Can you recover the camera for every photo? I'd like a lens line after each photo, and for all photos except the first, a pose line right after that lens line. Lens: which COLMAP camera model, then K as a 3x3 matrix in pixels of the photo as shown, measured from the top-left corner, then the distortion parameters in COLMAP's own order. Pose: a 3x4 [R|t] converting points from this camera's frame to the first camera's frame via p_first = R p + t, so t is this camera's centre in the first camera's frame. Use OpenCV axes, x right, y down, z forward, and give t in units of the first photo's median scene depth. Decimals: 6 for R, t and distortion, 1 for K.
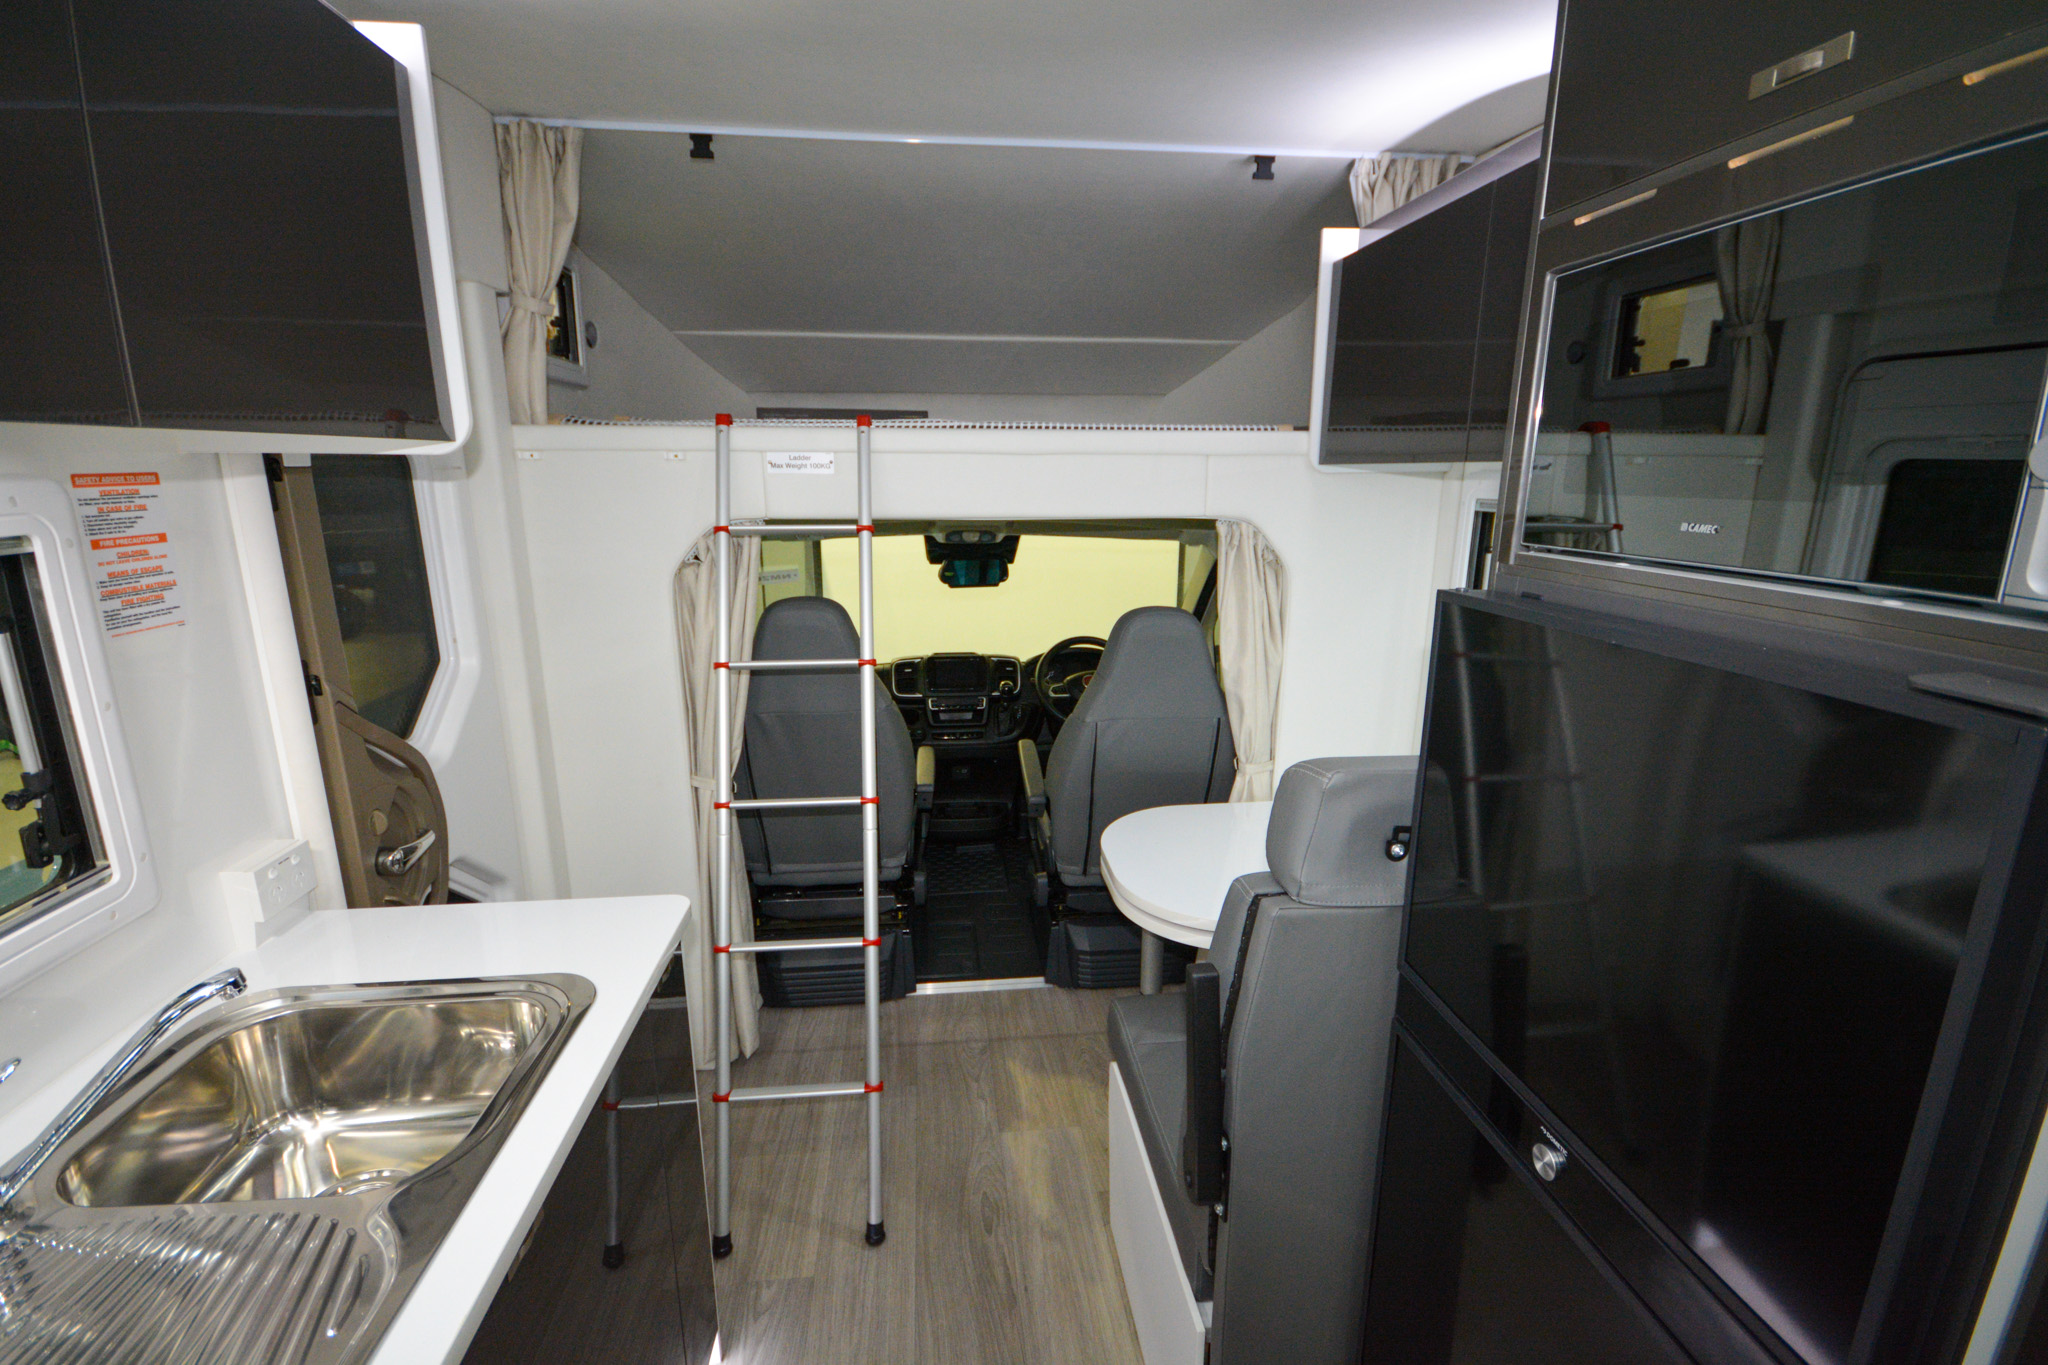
lens RADIAL K [[897.8, 0, 1015.9], [0, 897.8, 682.4], [0, 0, 1]] dist [0.010537, -0.013459]
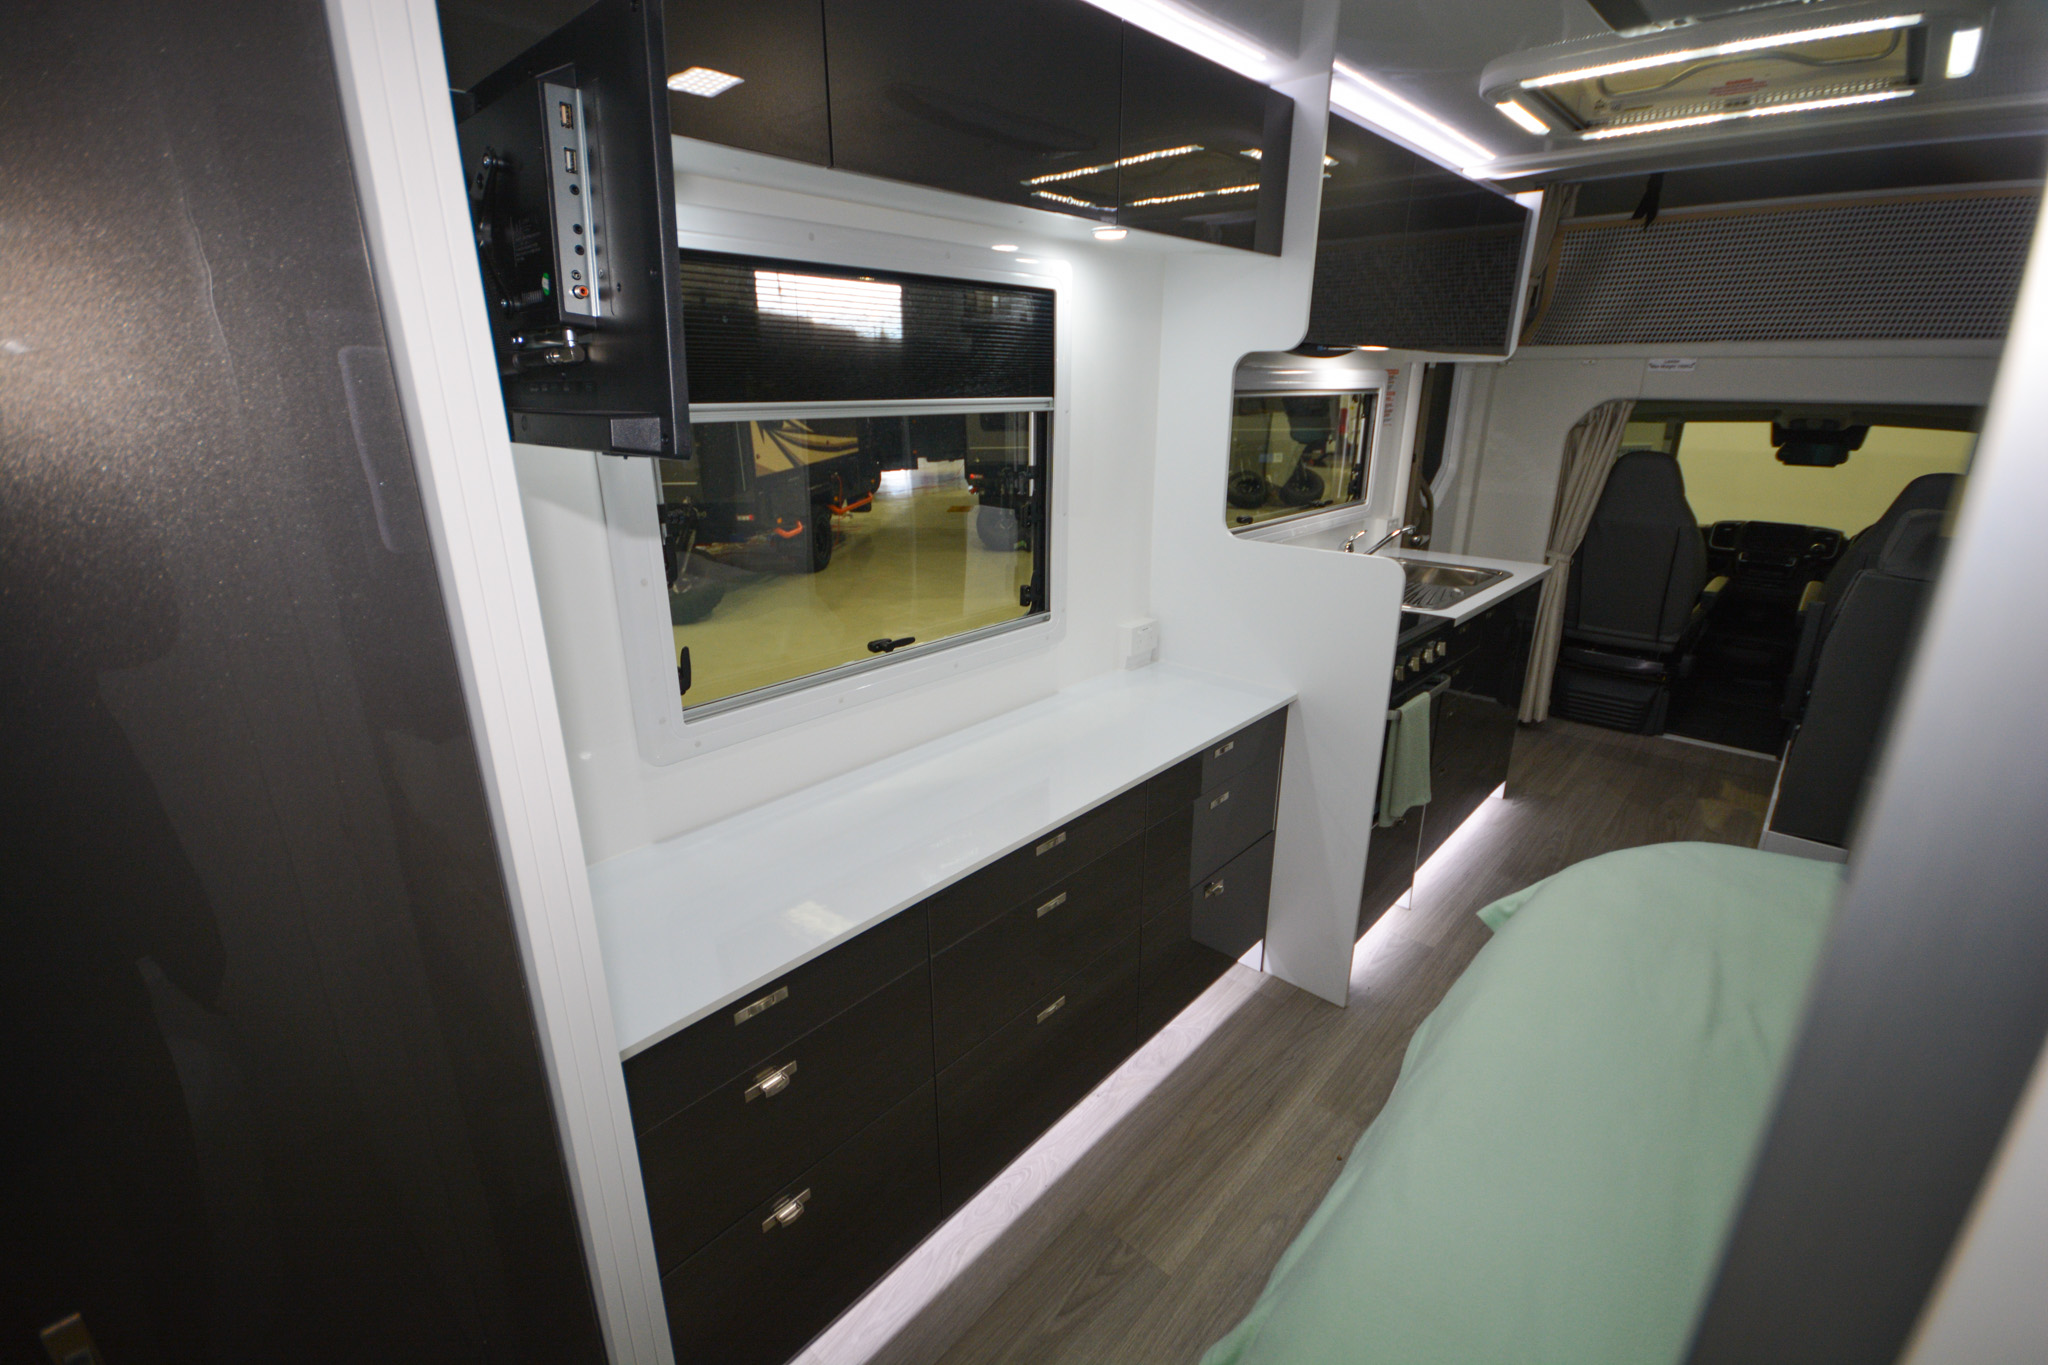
lens RADIAL K [[897.8, 0, 1009.5], [0, 897.8, 687.3], [0, 0, 1]] dist [0.010537, -0.013459]
pose [[0.659265, 0.238953, -0.712931, 0.284137], [-0.170533, 0.970969, 0.167743, 0.268666], [0.732317, 0.010991, 0.680875, -1.035002]]
